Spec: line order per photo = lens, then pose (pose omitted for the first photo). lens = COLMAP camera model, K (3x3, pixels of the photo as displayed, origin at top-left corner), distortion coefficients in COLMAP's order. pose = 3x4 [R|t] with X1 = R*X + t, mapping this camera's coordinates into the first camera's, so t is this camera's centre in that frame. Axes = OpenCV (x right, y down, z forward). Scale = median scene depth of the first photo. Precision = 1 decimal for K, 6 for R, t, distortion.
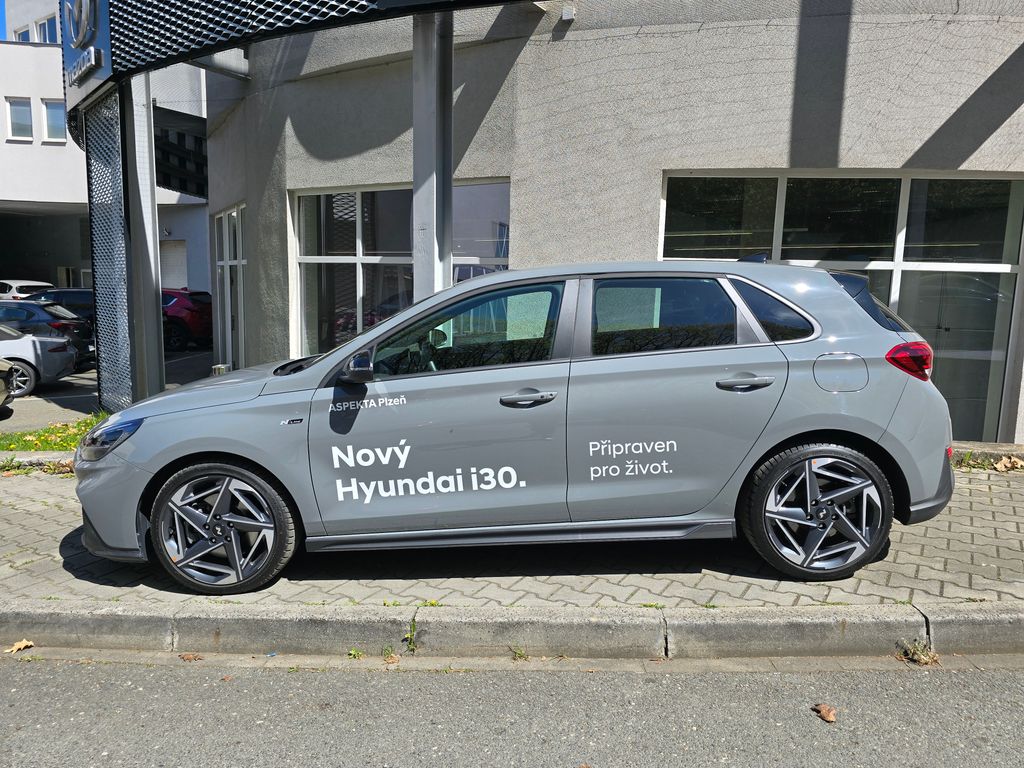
lens RADIAL K [[693.8, 0, 516.6], [0, 693.8, 379.3], [0, 0, 1]] dist [0.048010, -0.039342]
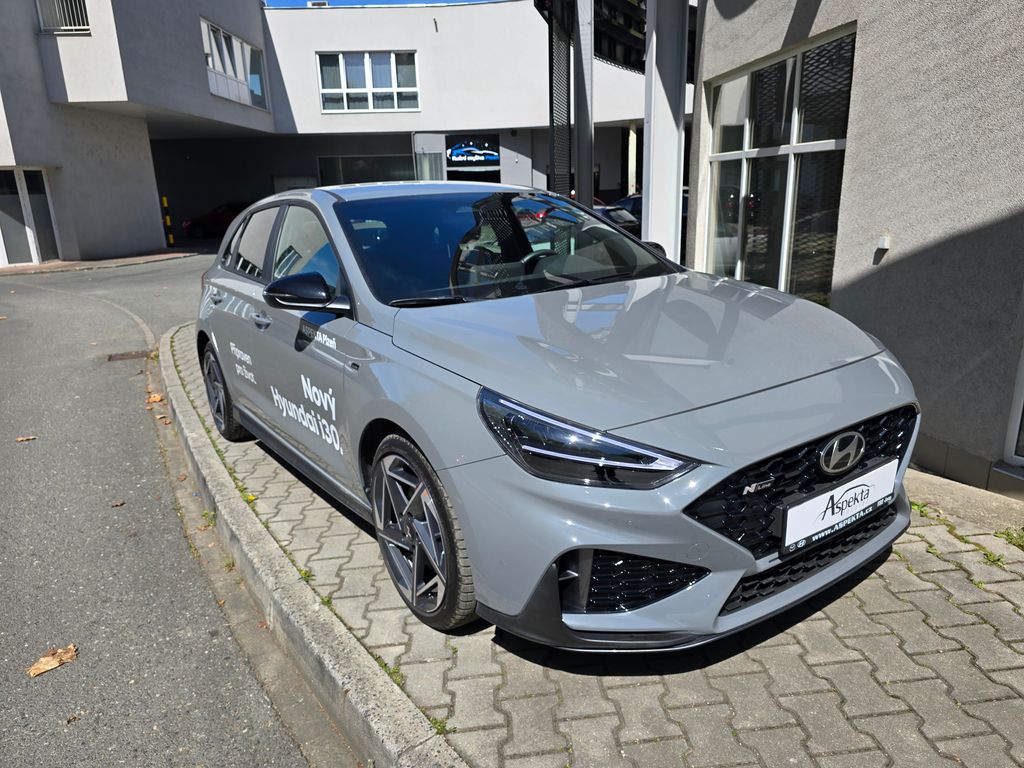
lens RADIAL K [[693.8, 0, 516.6], [0, 693.8, 379.3], [0, 0, 1]] dist [0.048010, -0.039342]
pose [[0.599097, 0.175004, -0.781317, 0.533309], [-0.060551, 0.982929, 0.173733, -0.047533], [0.798383, -0.056774, 0.599467, 0.369089]]
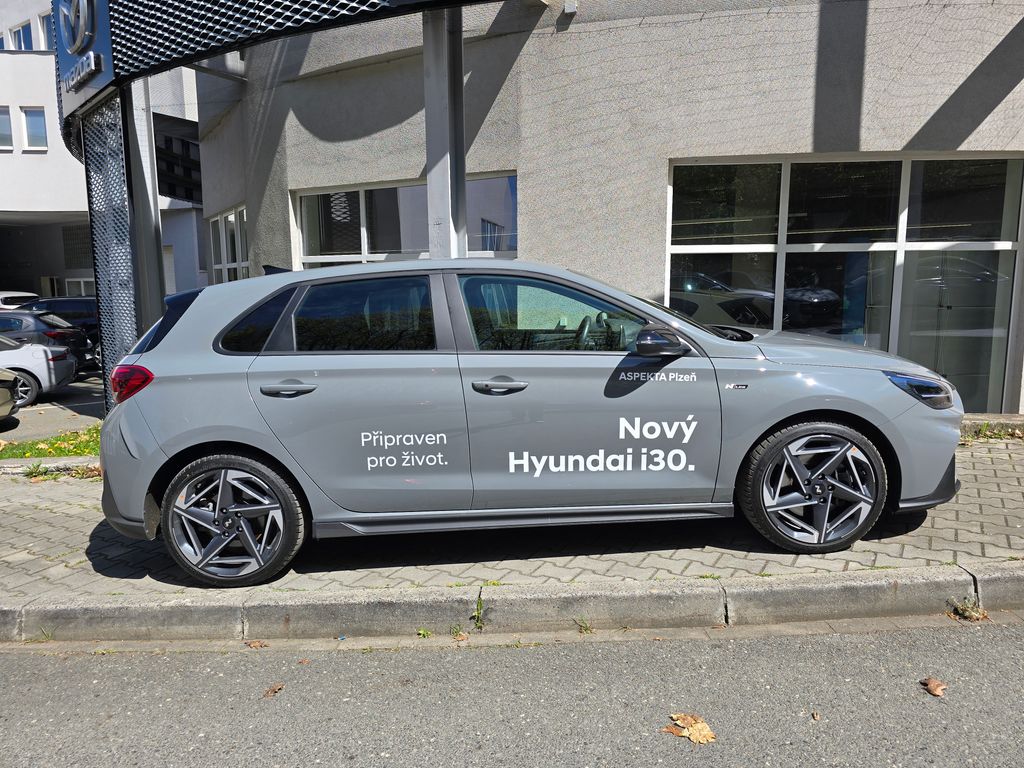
lens RADIAL K [[693.8, 0, 516.6], [0, 693.8, 379.3], [0, 0, 1]] dist [0.048010, -0.039342]
pose [[0.999241, -0.034105, 0.018820, -0.052240], [0.034008, 0.999407, 0.005412, 0.008987], [-0.018993, -0.004768, 0.999808, -0.014573]]
